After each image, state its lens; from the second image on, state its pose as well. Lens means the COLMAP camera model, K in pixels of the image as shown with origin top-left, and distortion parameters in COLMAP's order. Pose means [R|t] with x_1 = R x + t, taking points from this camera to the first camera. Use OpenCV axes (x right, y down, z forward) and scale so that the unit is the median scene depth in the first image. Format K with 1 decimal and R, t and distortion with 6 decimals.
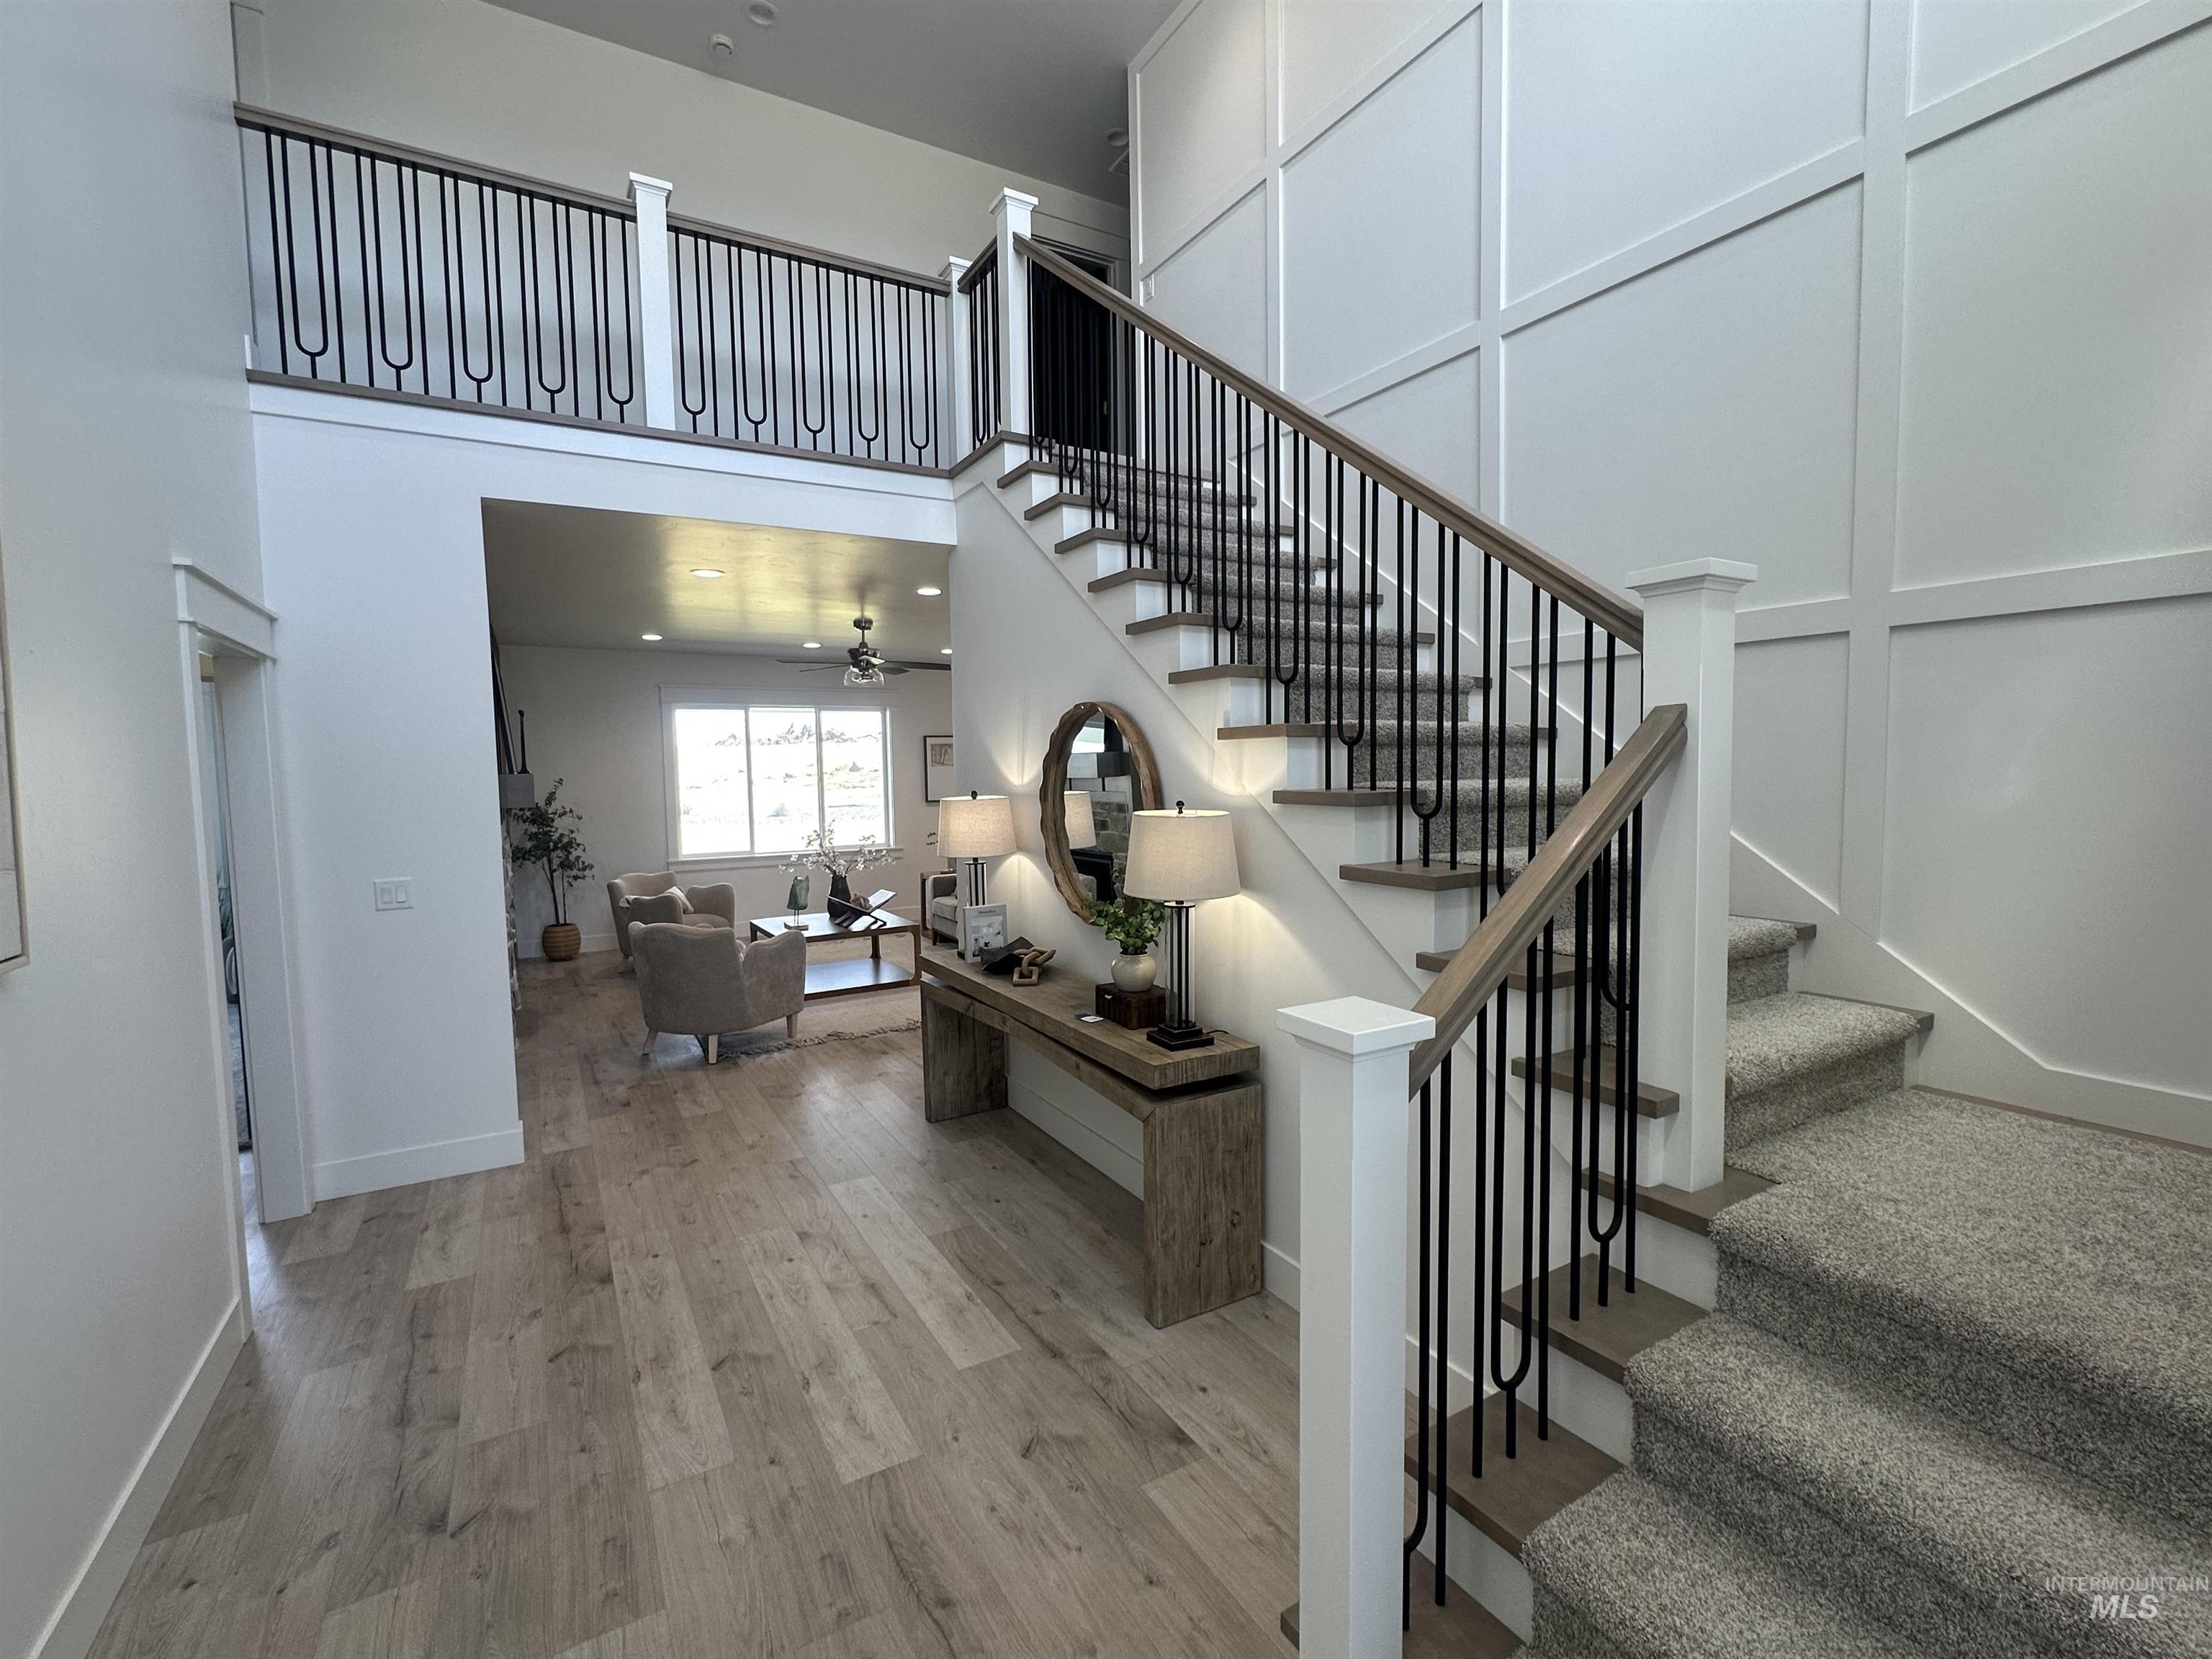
lens RADIAL K [[973.9, 0, 1105.3], [0, 973.9, 824.3], [0, 0, 1]] dist [-0.000321, 0.000287]
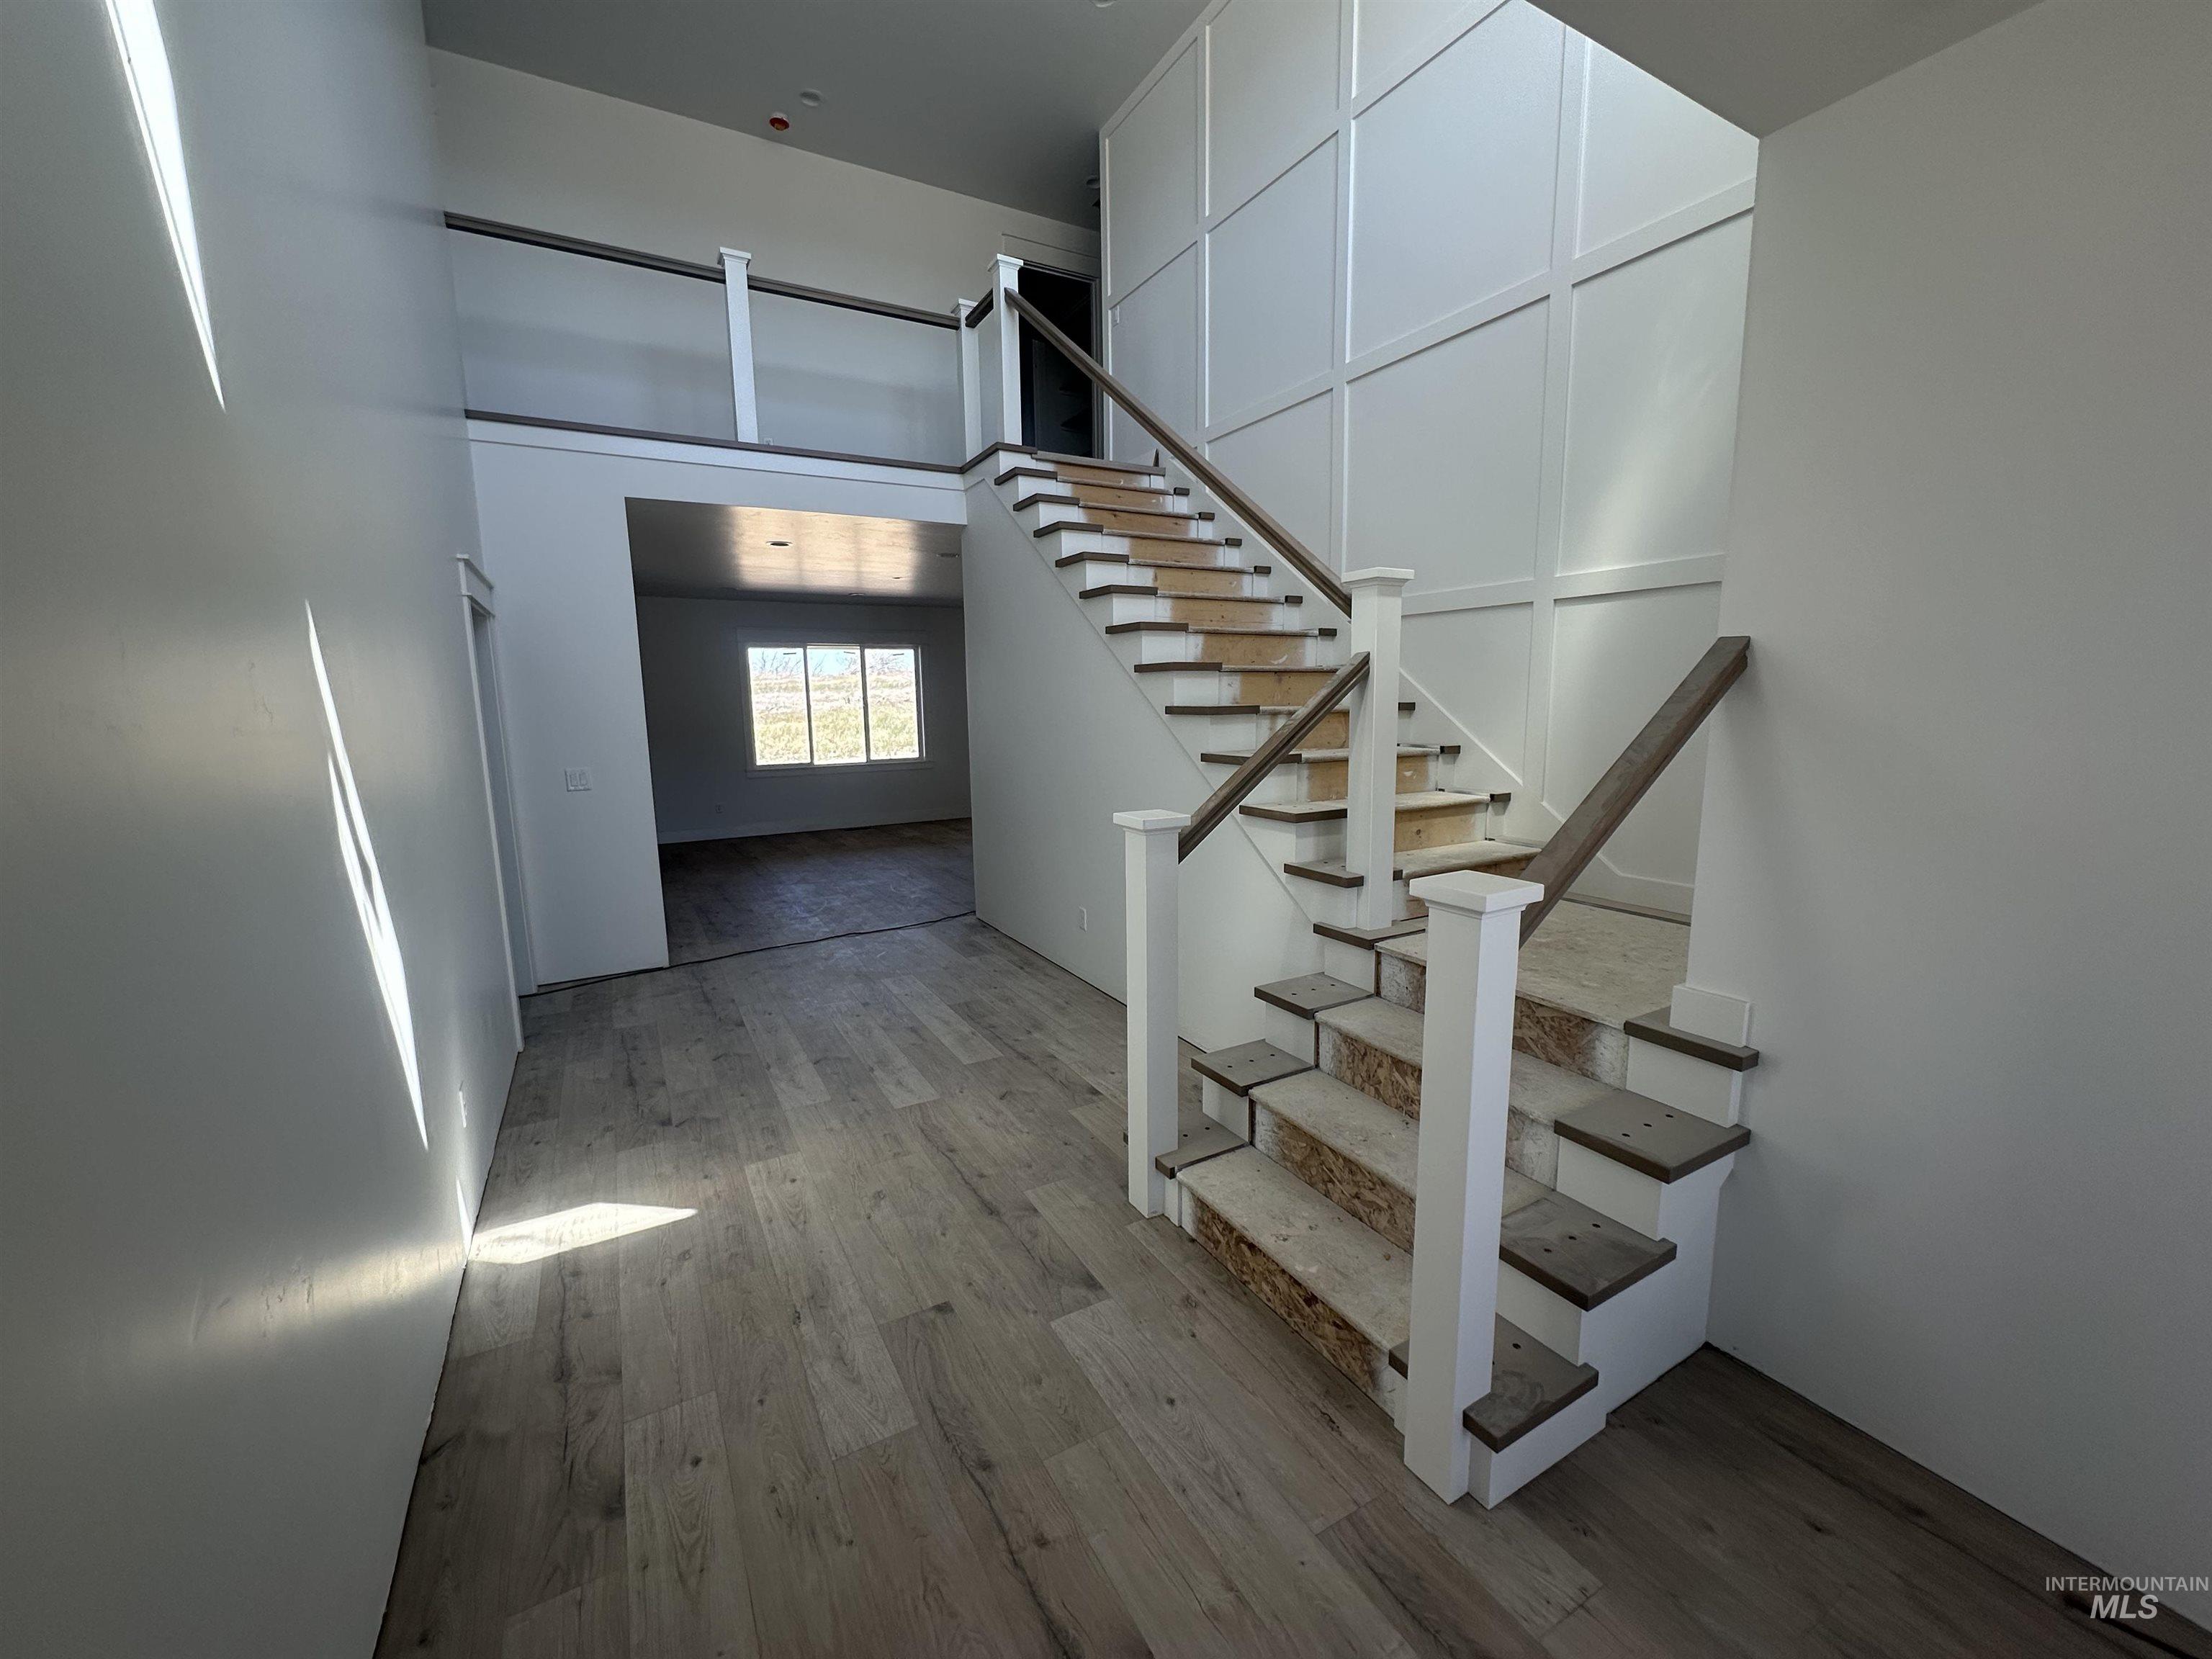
lens RADIAL K [[866.6, 0, 1099.9], [0, 866.6, 825.6], [0, 0, 1]] dist [-0.001663, -0.000019]
pose [[0.999812, 0.004085, -0.018942, 0.077331], [-0.002410, 0.996151, 0.087623, 0.027815], [0.019227, -0.087561, 0.995974, -0.307940]]
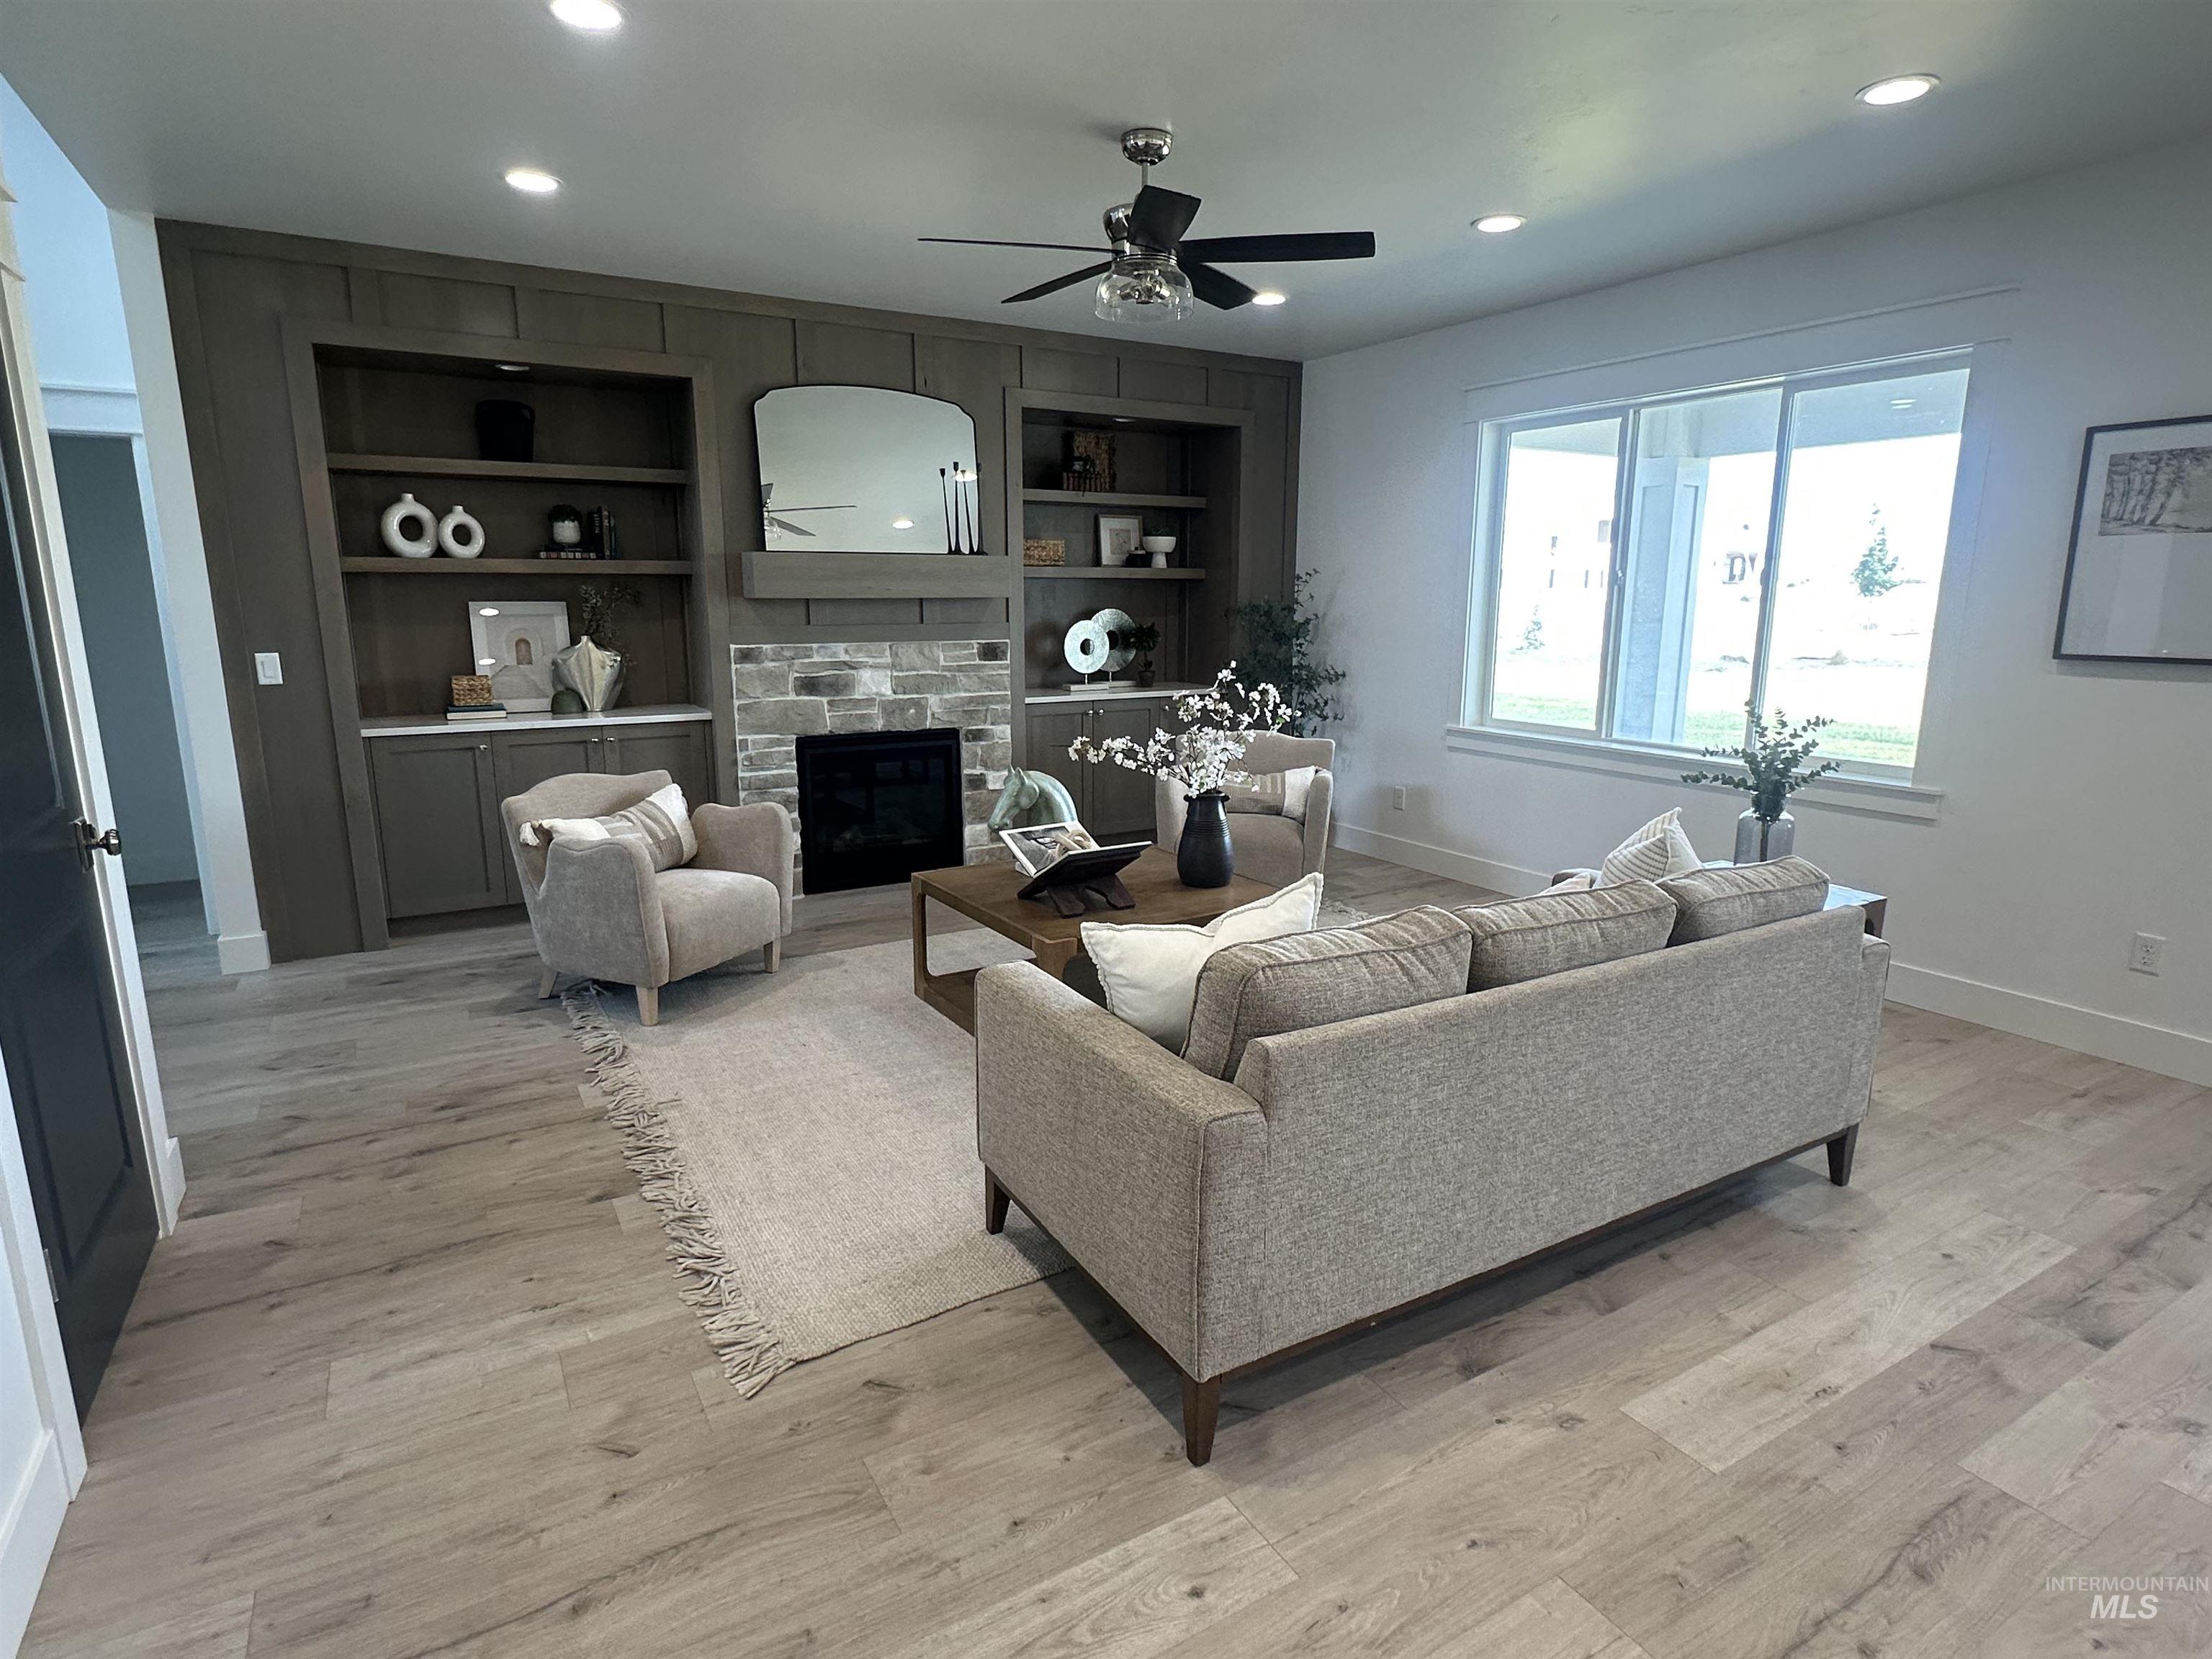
lens RADIAL K [[1166.0, 0, 1106.5], [0, 1166.0, 832.3], [0, 0, 1]] dist [-0.000146, -0.000778]
pose [[-0.000411, 0.206667, -0.978411, 0.500930], [-0.066031, 0.976270, 0.206243, -0.069064], [0.997817, 0.064690, 0.013245, 2.063844]]
